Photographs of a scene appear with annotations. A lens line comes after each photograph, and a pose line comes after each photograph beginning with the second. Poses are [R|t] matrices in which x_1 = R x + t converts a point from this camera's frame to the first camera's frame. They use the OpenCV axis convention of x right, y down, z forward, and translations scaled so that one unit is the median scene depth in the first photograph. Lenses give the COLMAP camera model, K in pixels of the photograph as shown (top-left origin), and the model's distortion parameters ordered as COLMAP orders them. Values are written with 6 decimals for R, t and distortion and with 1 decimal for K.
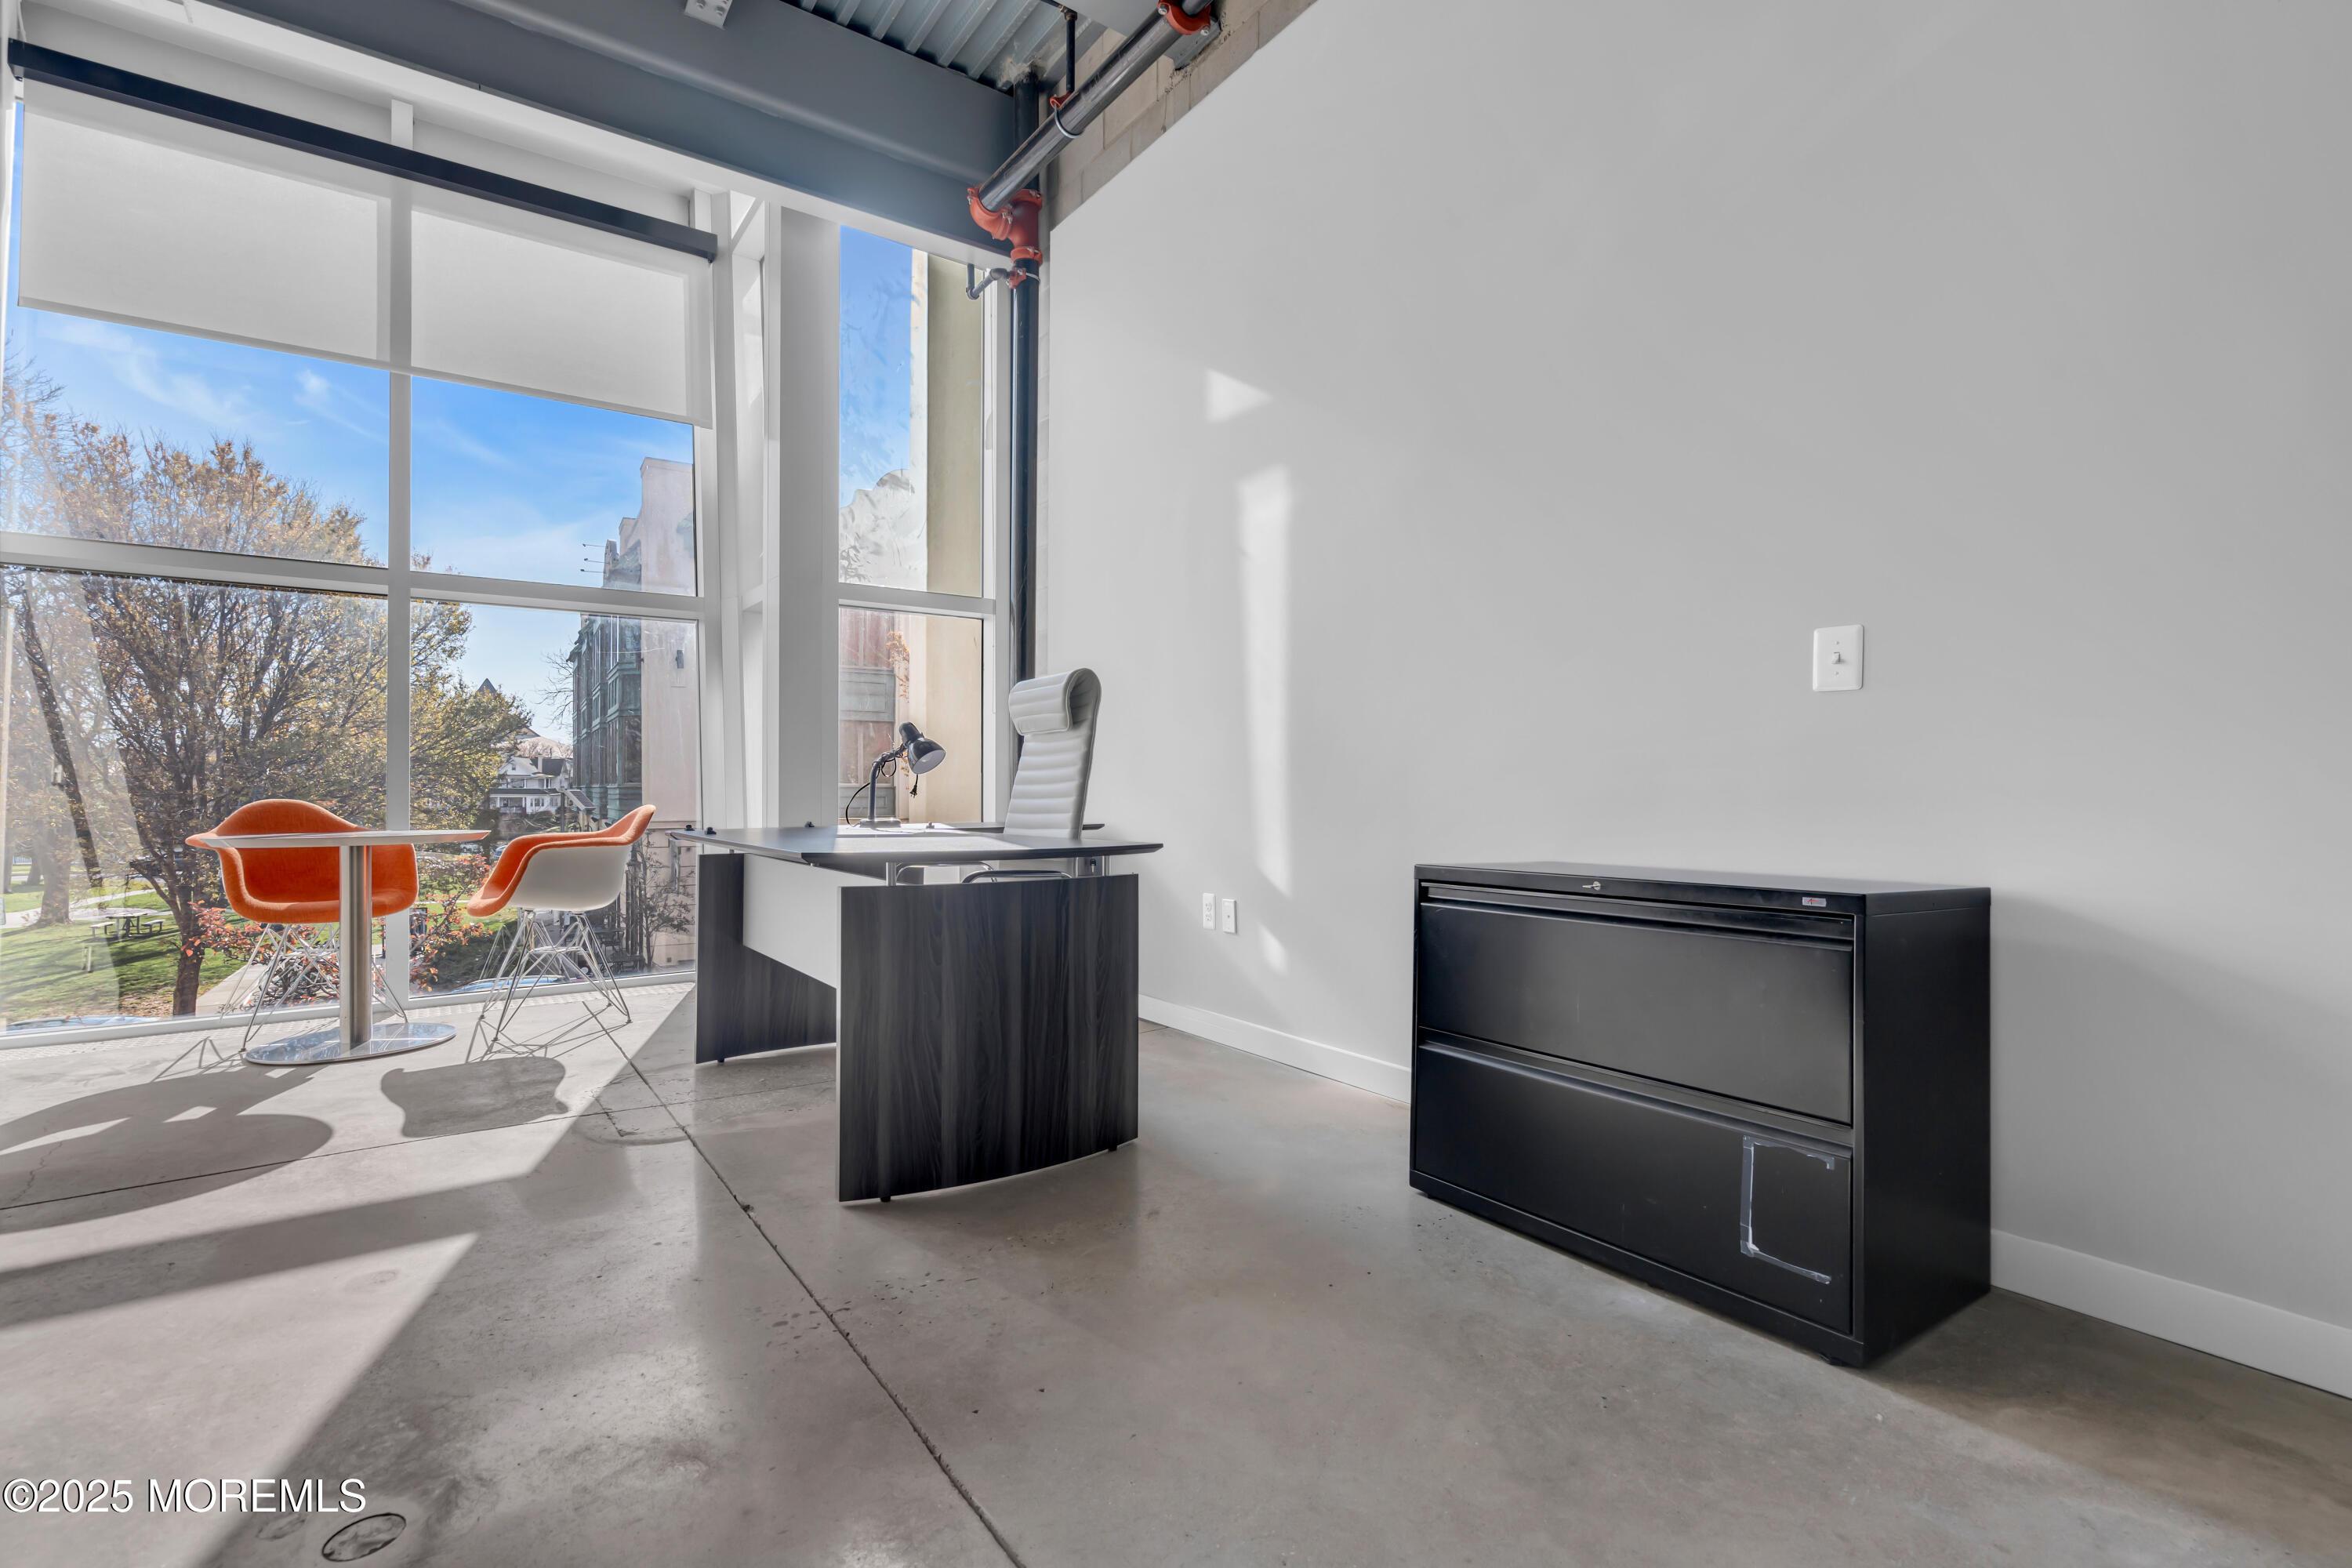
lens RADIAL K [[1064.6, 0, 1161.2], [0, 1064.6, 782.9], [0, 0, 1]] dist [-0.019697, 0.014778]
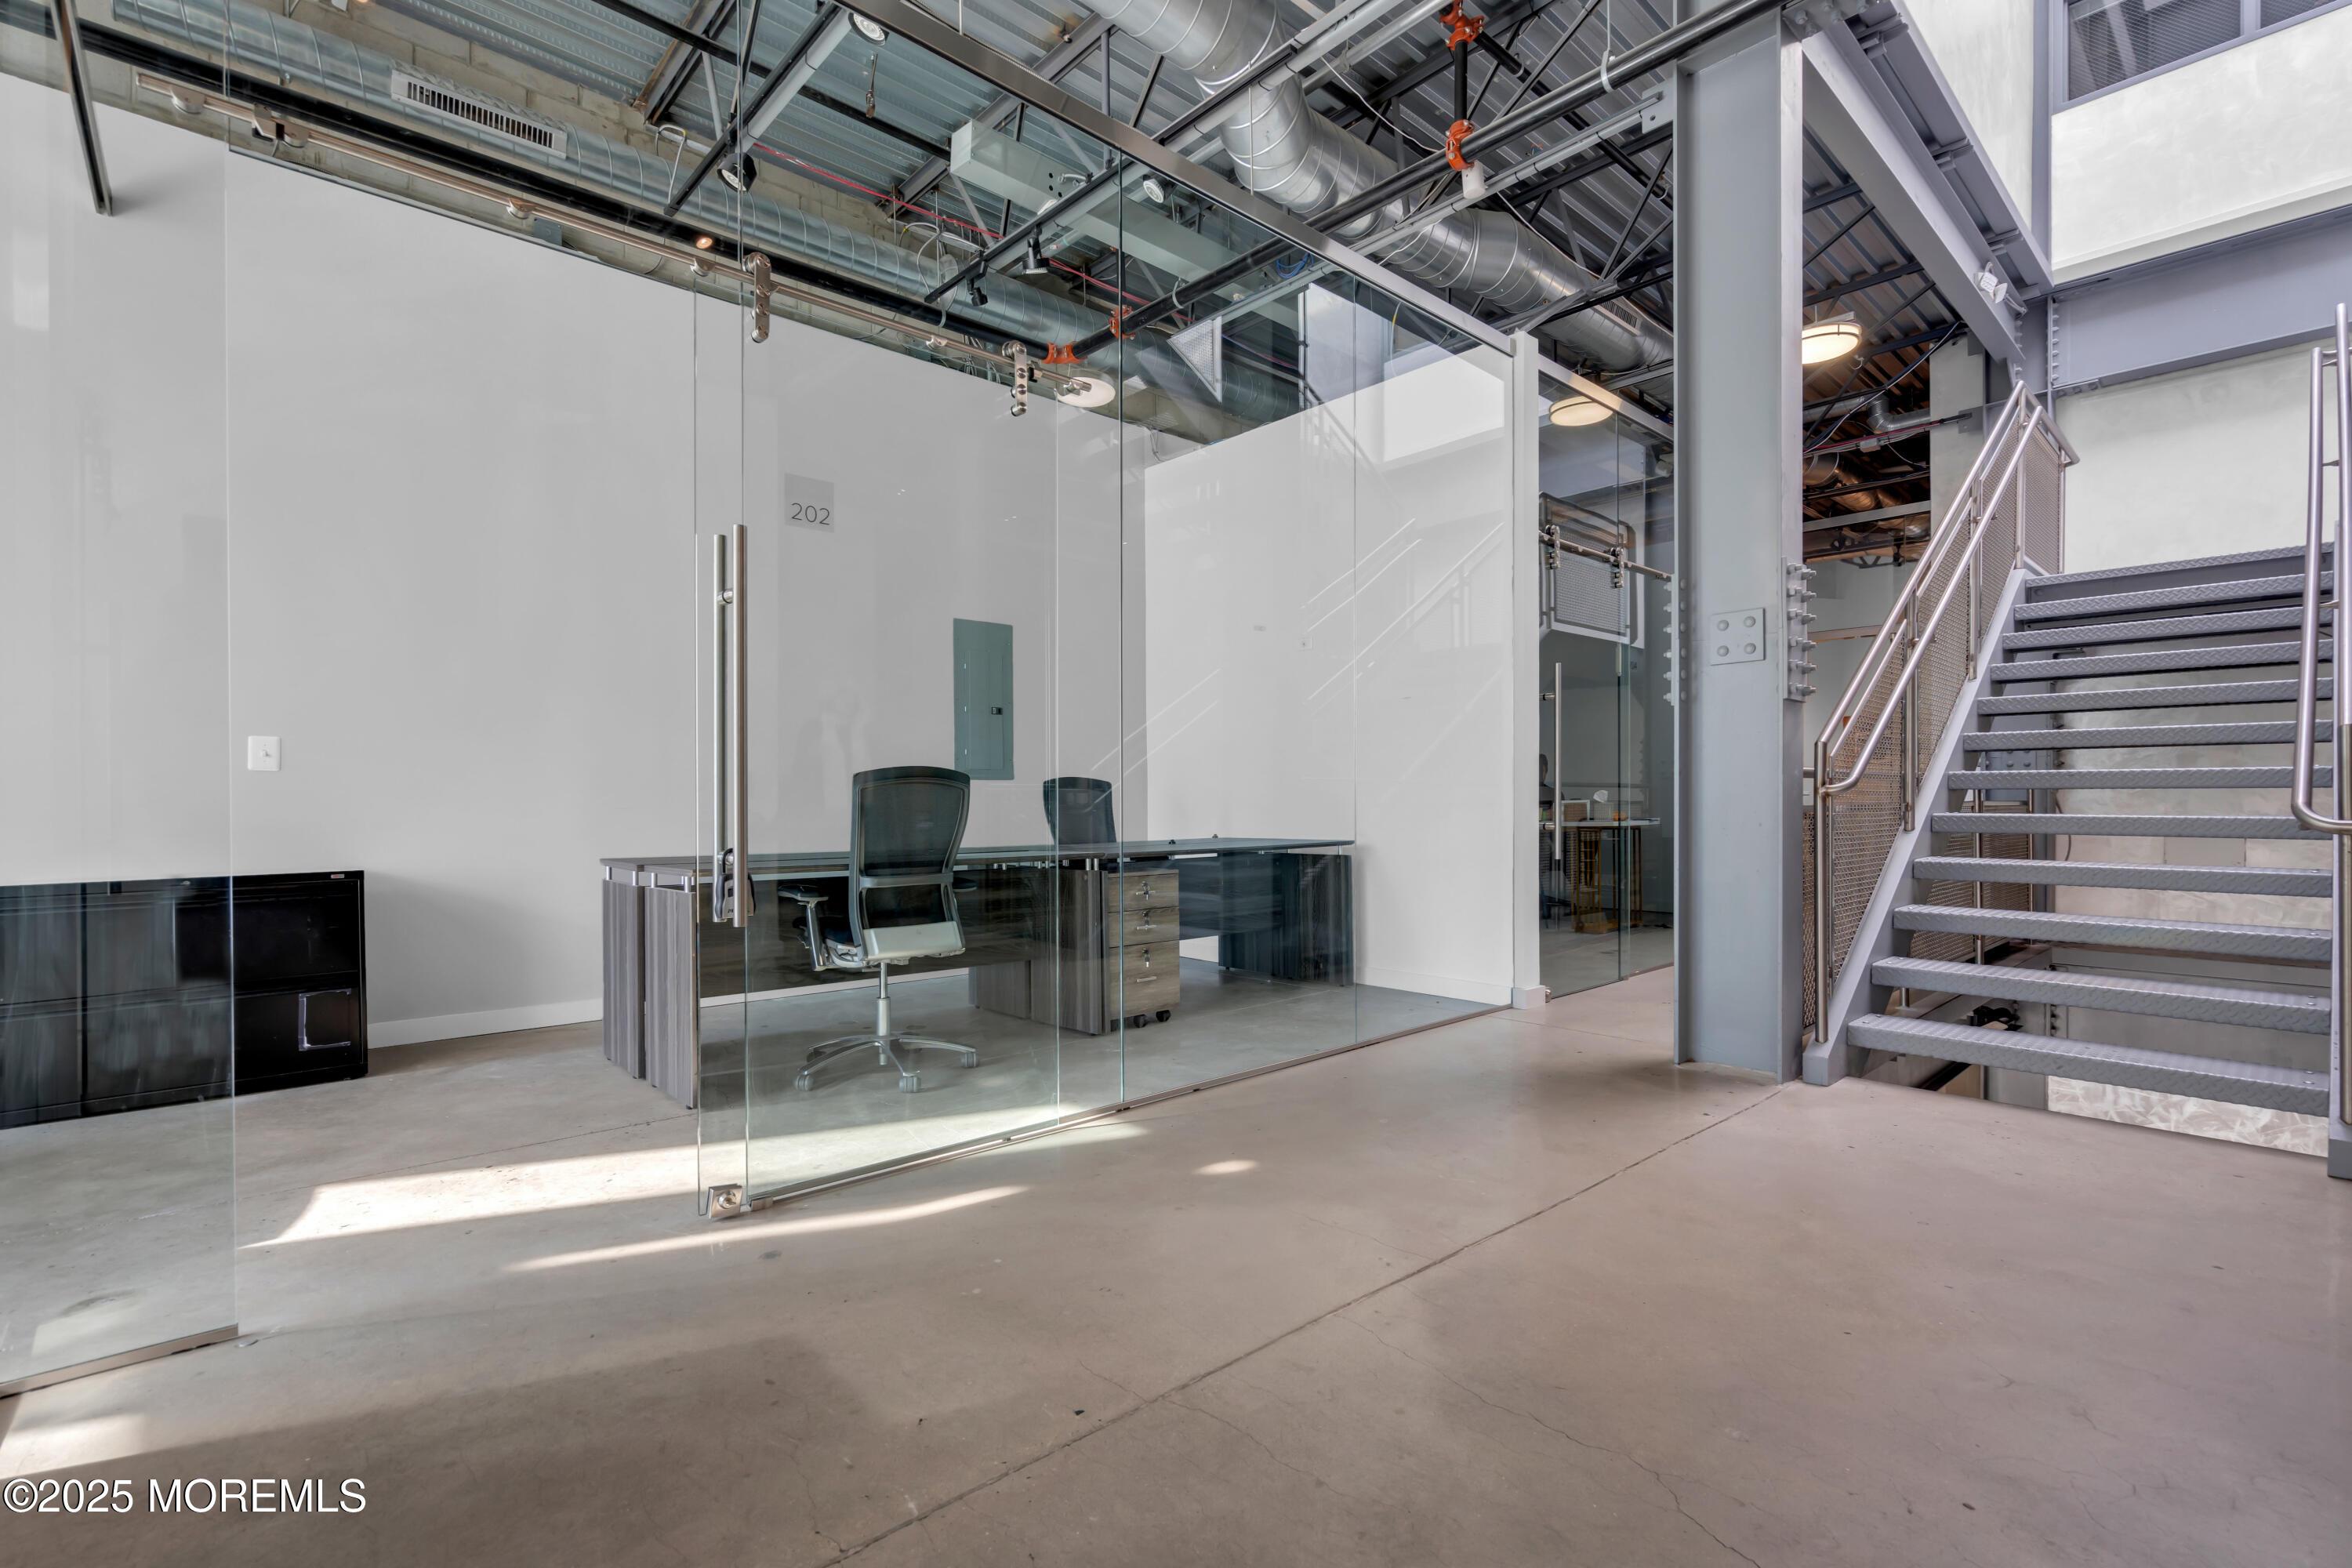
lens RADIAL K [[1064.6, 0, 1161.2], [0, 1064.6, 782.9], [0, 0, 1]] dist [-0.019697, 0.014778]
pose [[-0.123321, 0.005428, 0.992352, -0.729118], [-0.004890, 0.999970, -0.006078, -0.032070], [-0.992355, -0.005602, -0.123291, -0.176353]]
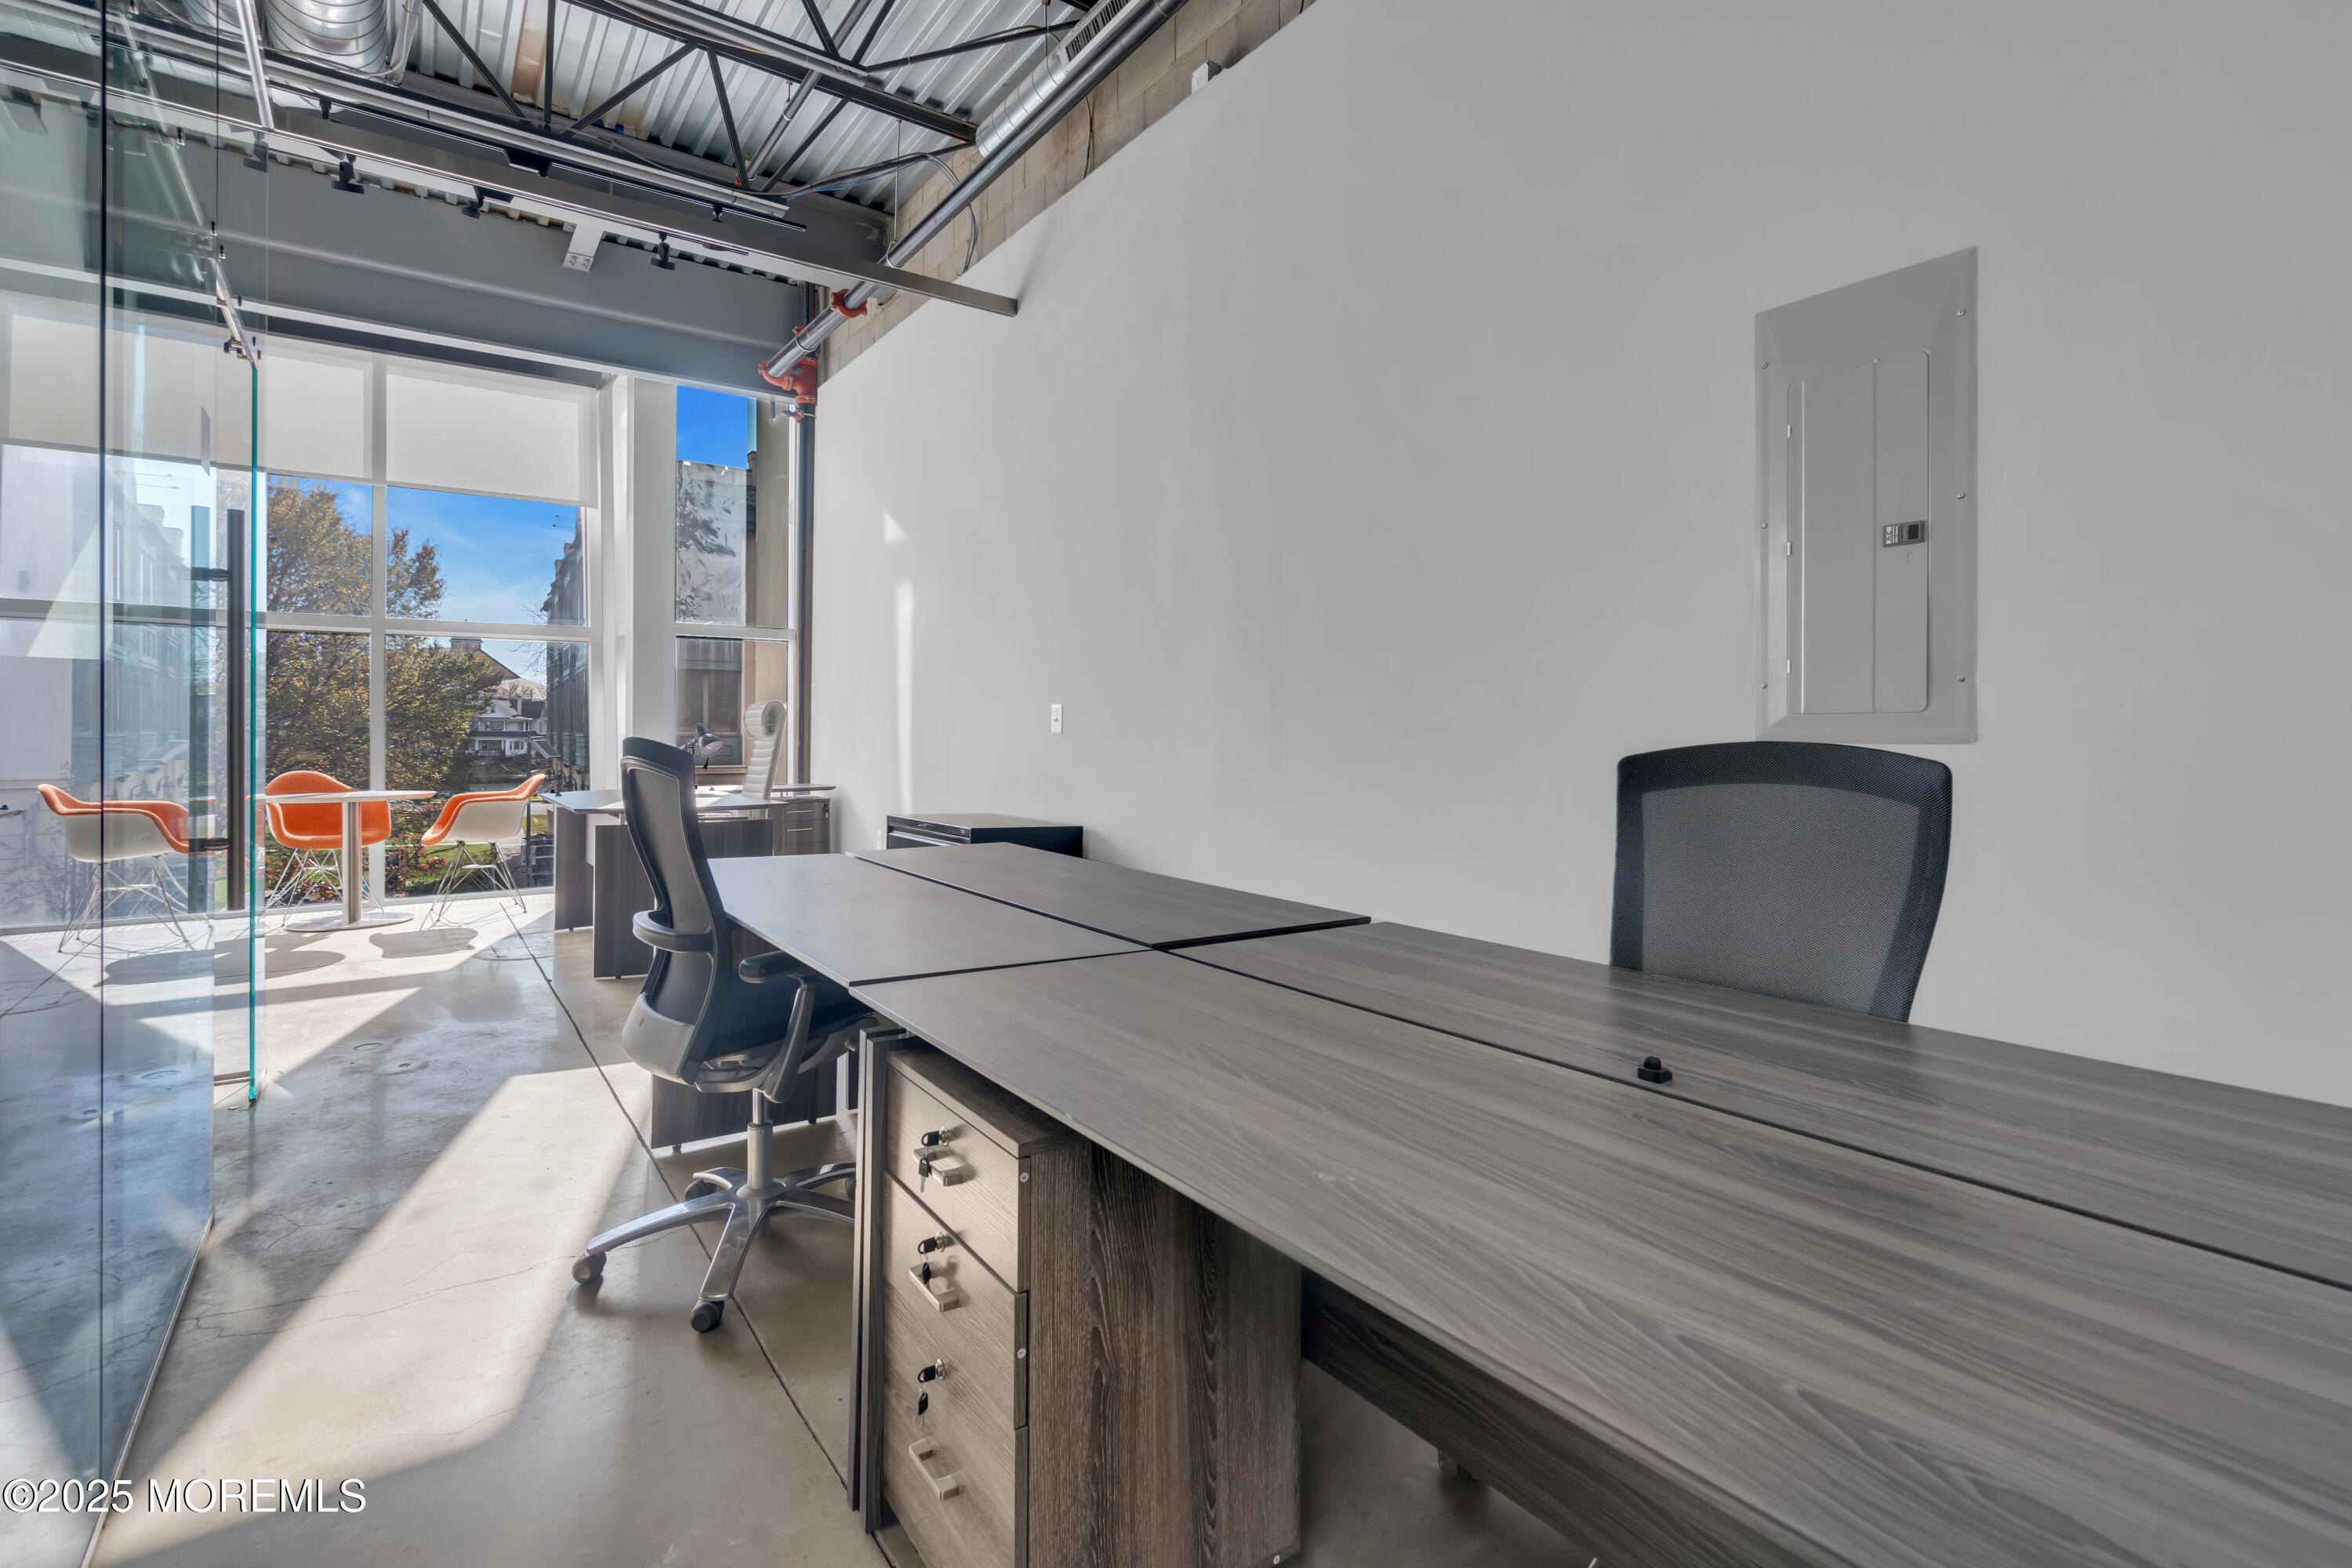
lens RADIAL K [[1049.9, 0, 1177.8], [0, 1049.9, 739.1], [0, 0, 1]] dist [-0.015046, 0.000072]
pose [[0.999441, 0.001587, 0.033392, 0.420534], [-0.001939, 0.999943, 0.010503, -0.051556], [-0.033374, -0.010562, 0.999387, -0.590814]]
